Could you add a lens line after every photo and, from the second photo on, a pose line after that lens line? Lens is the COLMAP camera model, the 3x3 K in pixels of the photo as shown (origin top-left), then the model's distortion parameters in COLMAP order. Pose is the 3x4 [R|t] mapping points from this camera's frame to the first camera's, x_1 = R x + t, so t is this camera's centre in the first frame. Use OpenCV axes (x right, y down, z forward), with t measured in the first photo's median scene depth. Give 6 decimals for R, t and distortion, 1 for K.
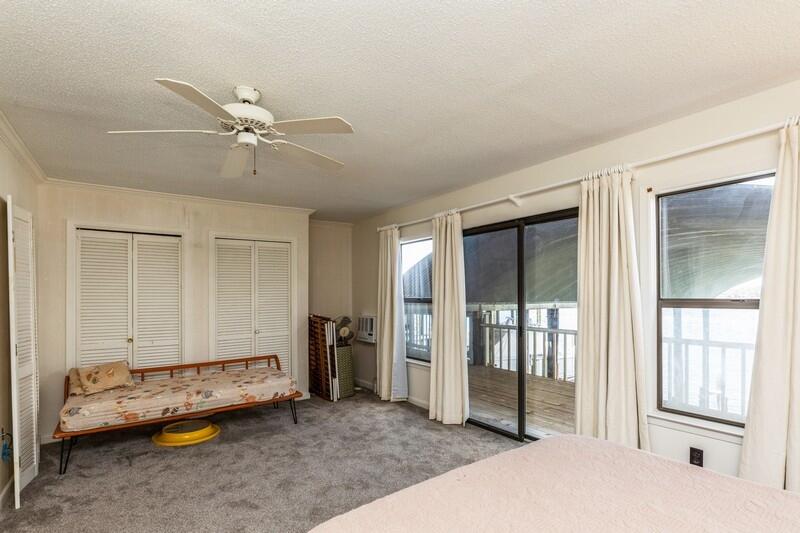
lens RADIAL K [[400.0, 0, 403.3], [0, 400.0, 270.7], [0, 0, 1]] dist [-0.001014, -0.000189]
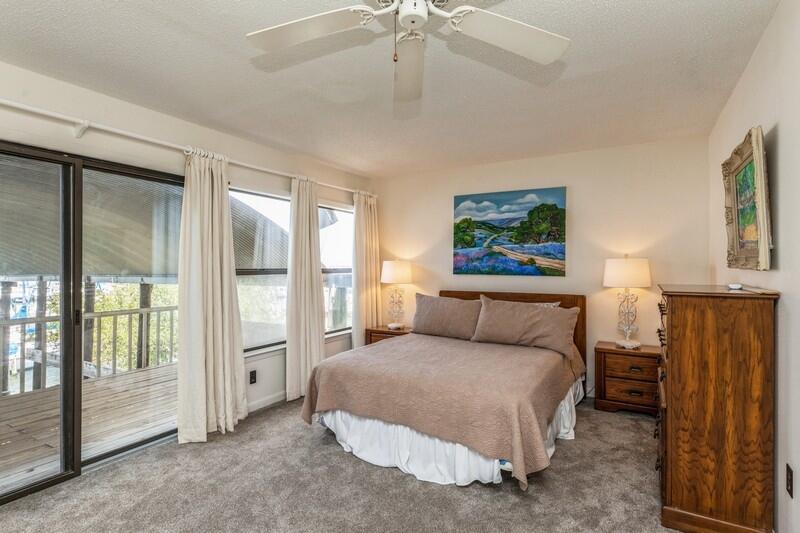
lens RADIAL K [[400.0, 0, 403.3], [0, 400.0, 270.7], [0, 0, 1]] dist [-0.001014, -0.000189]
pose [[-0.445213, -0.000076, 0.895425, -0.629979], [-0.038191, 0.999092, -0.018905, 0.063108], [-0.894610, -0.042614, -0.444812, 0.905002]]
